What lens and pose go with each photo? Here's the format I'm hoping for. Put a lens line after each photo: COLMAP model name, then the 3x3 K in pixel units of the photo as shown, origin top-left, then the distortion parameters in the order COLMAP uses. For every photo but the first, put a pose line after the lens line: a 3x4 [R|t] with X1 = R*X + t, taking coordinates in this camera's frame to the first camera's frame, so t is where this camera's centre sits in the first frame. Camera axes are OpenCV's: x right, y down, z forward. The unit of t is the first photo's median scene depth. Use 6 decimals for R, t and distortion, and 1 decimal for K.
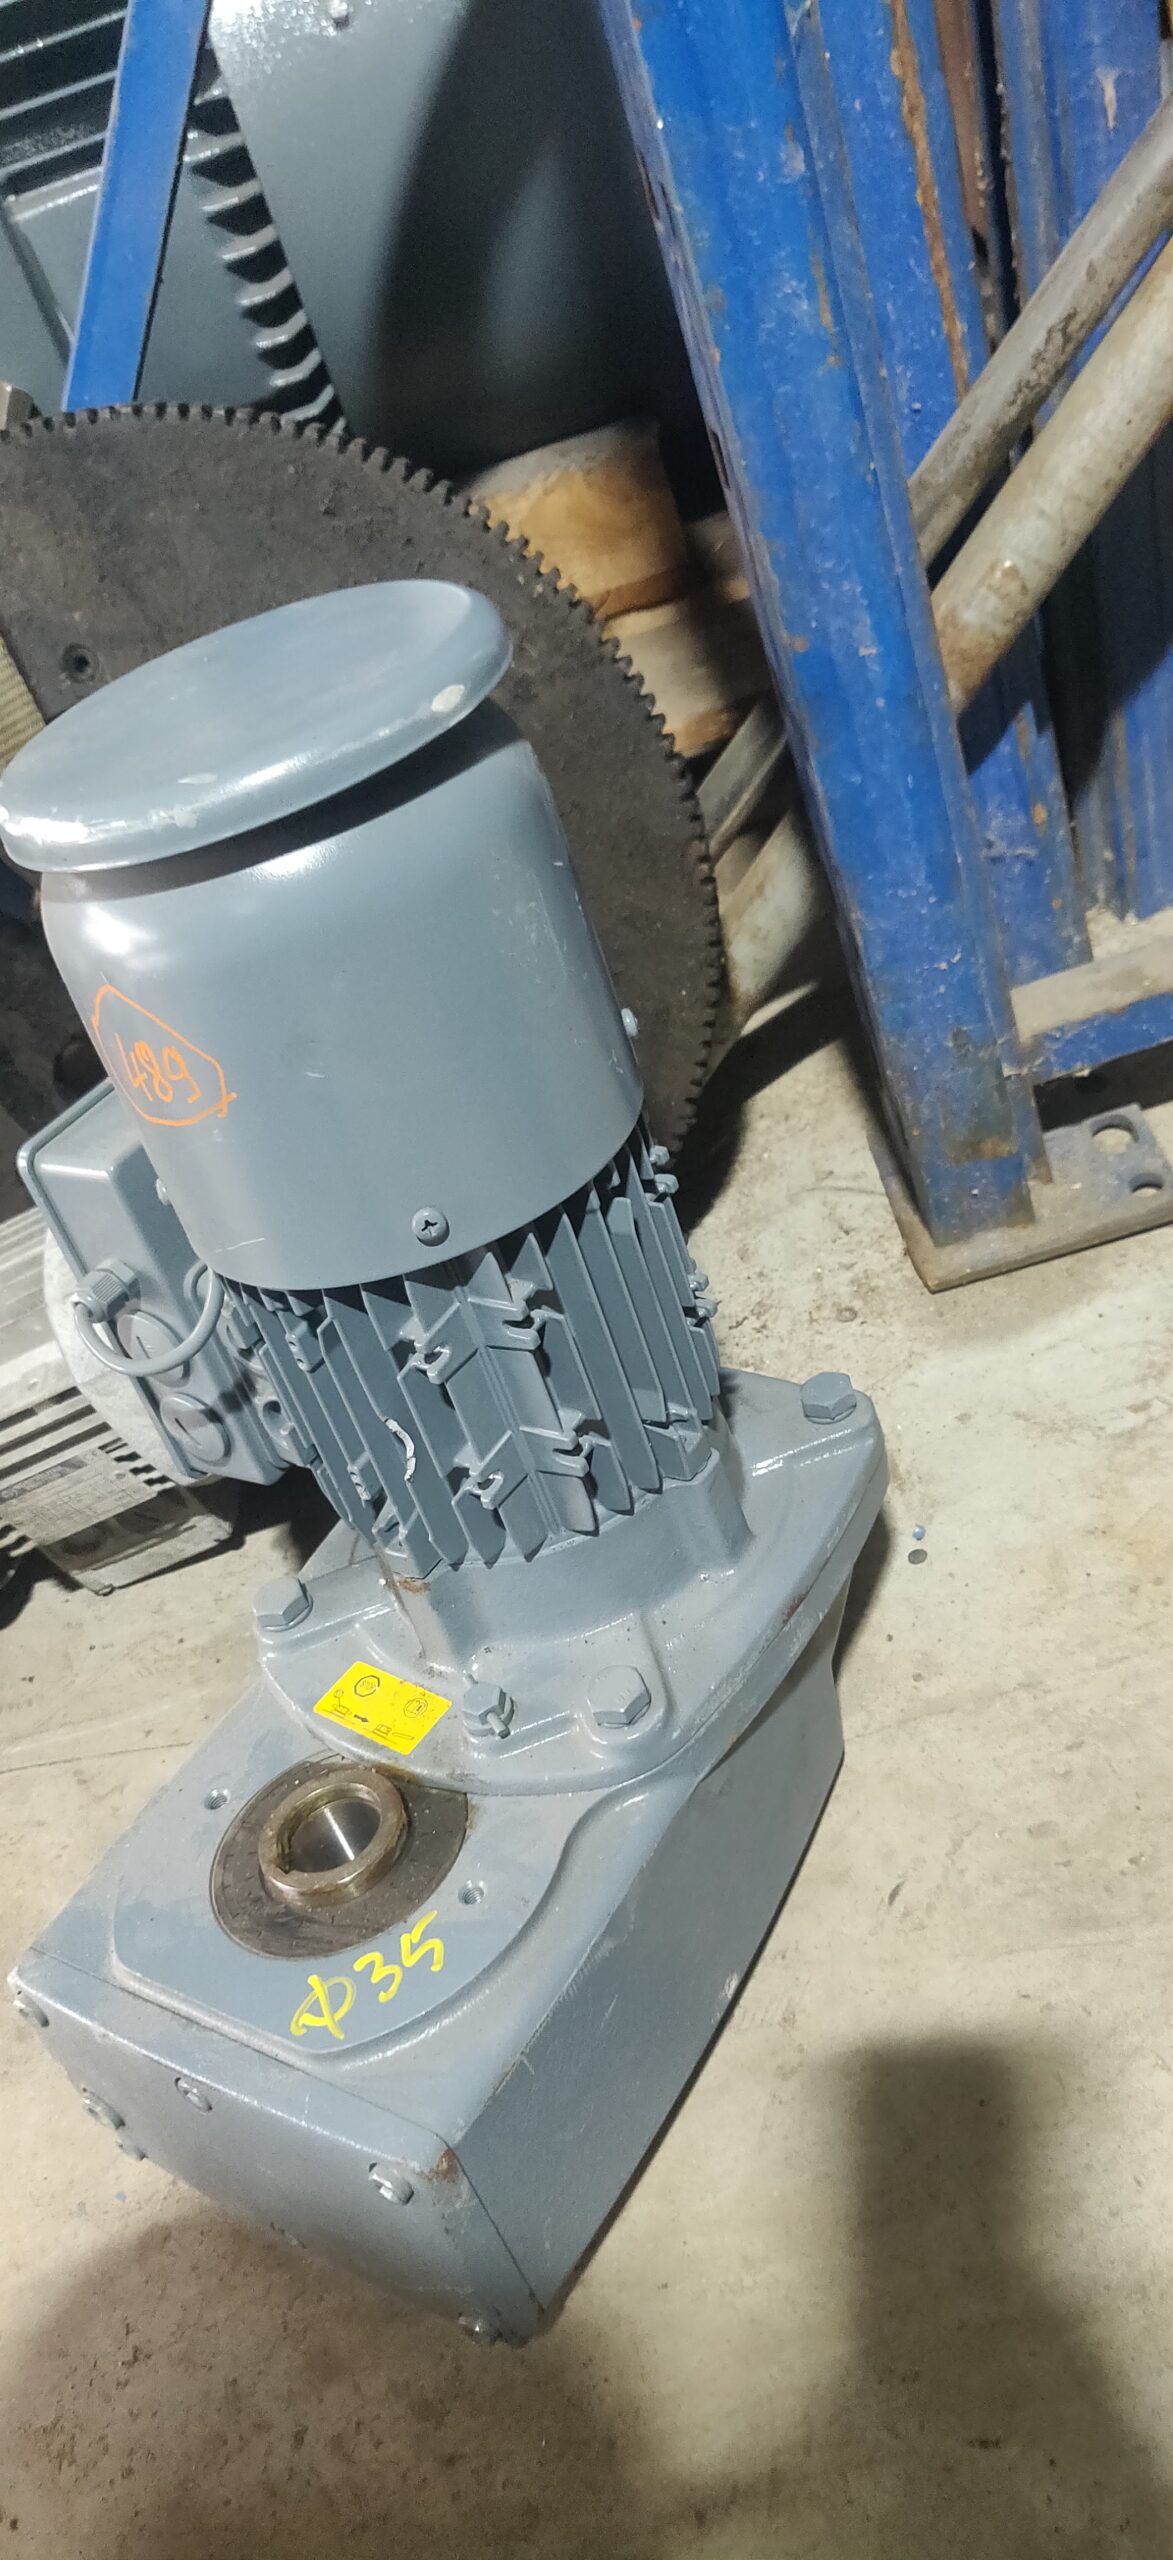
lens RADIAL K [[1975.9, 0, 586.1], [0, 1975.9, 1300.7], [0, 0, 1]] dist [-0.031360, 0.087604]
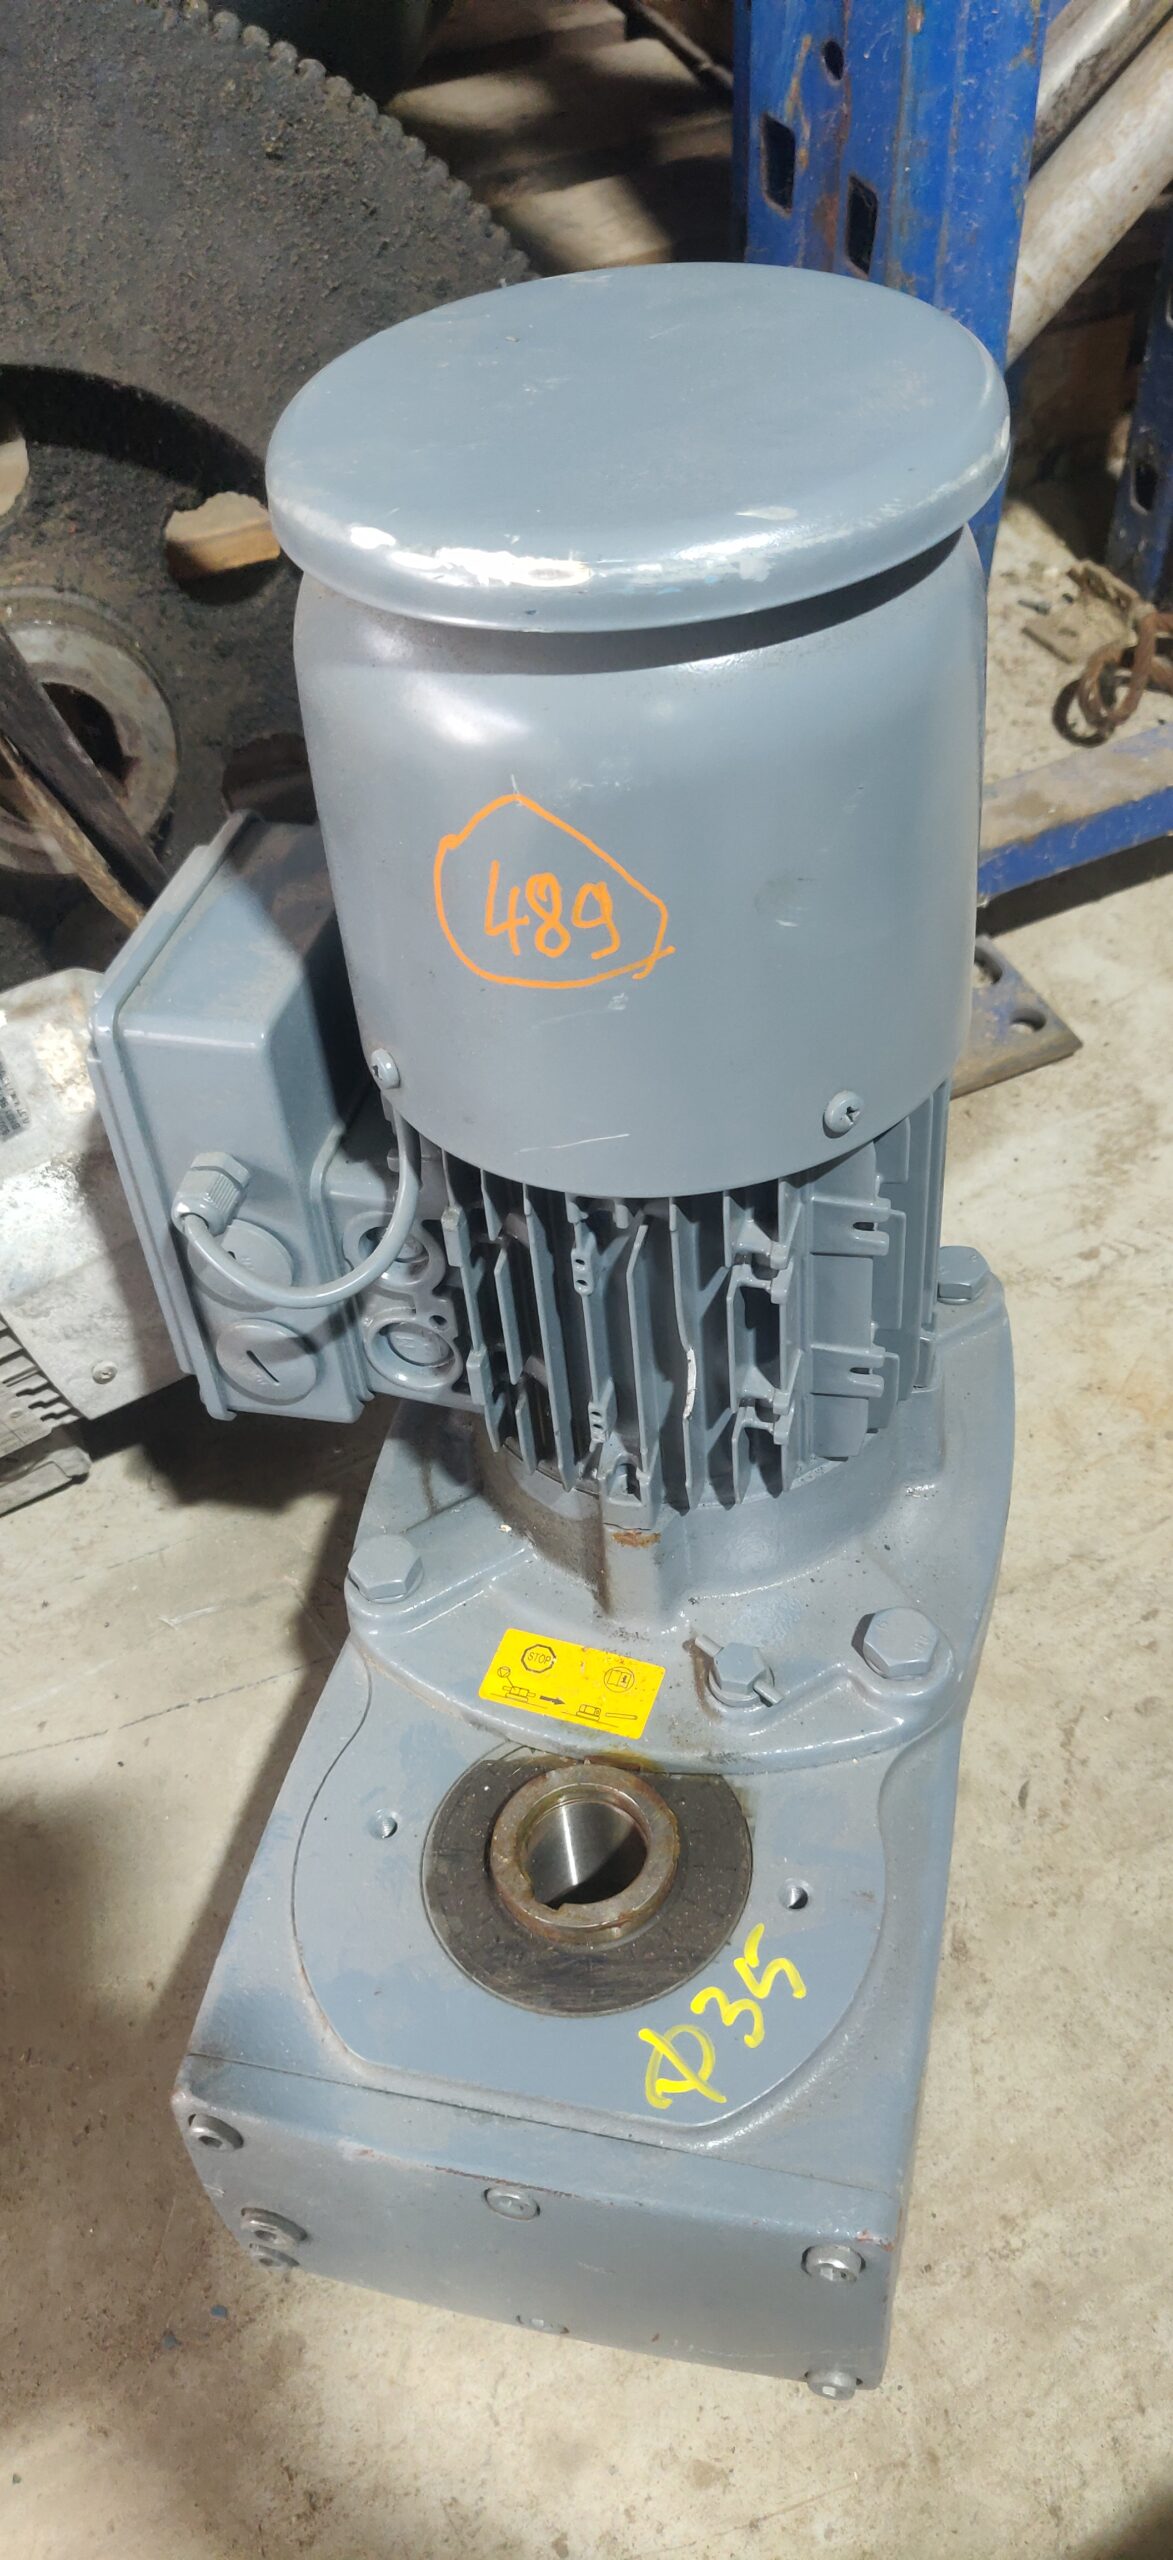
lens RADIAL K [[1975.9, 0, 589.8], [0, 1975.9, 1288.2], [0, 0, 1]] dist [-0.031360, 0.087604]
pose [[0.923419, -0.060969, 0.378920, -0.371442], [0.024895, 0.994737, 0.099386, -0.038125], [-0.382986, -0.082341, 0.920077, 0.230348]]
